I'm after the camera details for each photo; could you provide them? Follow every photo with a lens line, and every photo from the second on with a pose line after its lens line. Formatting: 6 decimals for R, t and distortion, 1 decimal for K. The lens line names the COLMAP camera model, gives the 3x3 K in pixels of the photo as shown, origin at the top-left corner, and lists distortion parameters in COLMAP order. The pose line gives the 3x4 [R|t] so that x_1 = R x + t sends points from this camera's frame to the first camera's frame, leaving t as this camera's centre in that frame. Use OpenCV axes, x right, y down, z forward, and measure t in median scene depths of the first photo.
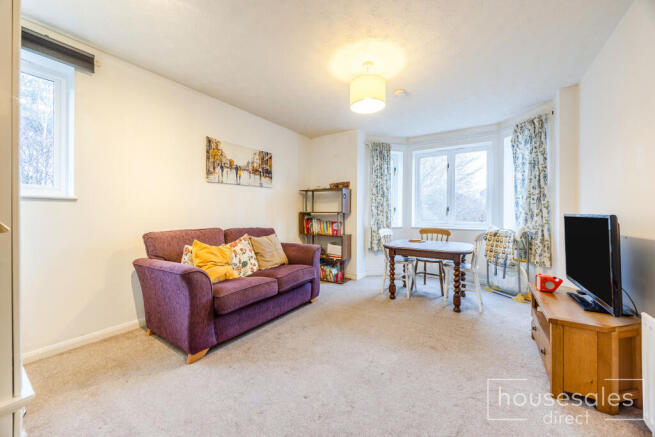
lens RADIAL K [[253.7, 0, 329.5], [0, 253.7, 213.1], [0, 0, 1]] dist [-0.001950, -0.000061]
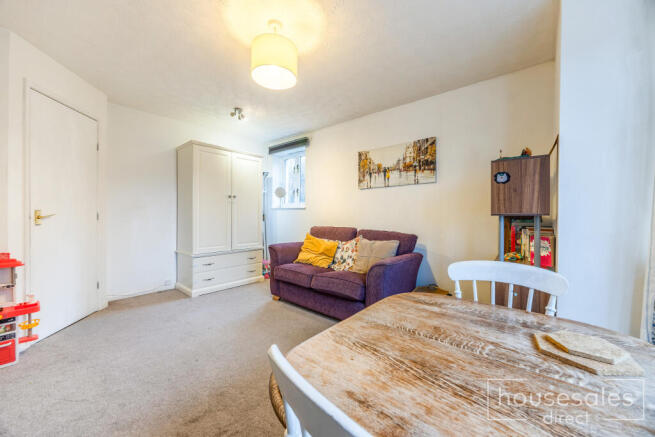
lens RADIAL K [[253.7, 0, 330.4], [0, 253.7, 214.3], [0, 0, 1]] dist [-0.001950, -0.000061]
pose [[-0.153507, -0.000633, -0.988147, 0.605567], [-0.008019, 0.999968, 0.000605, -0.003347], [0.988115, 0.008017, -0.153508, 0.872766]]
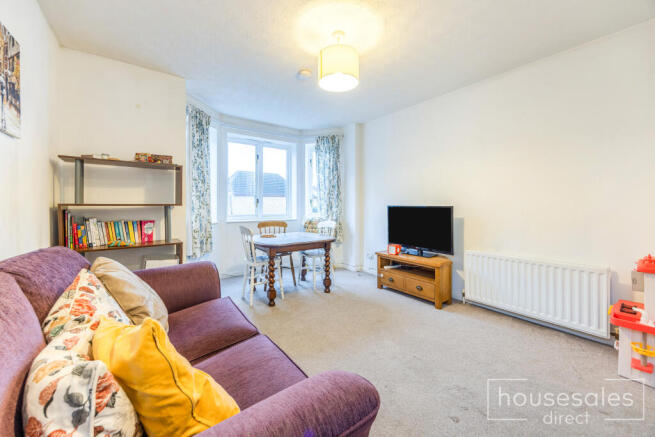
lens RADIAL K [[253.7, 0, 334.7], [0, 253.7, 208.6], [0, 0, 1]] dist [-0.001950, -0.000061]
pose [[0.342494, -0.016024, 0.939383, -0.450374], [0.003583, 0.999870, 0.015749, -0.001977], [-0.939513, -0.002028, 0.342507, 0.484025]]
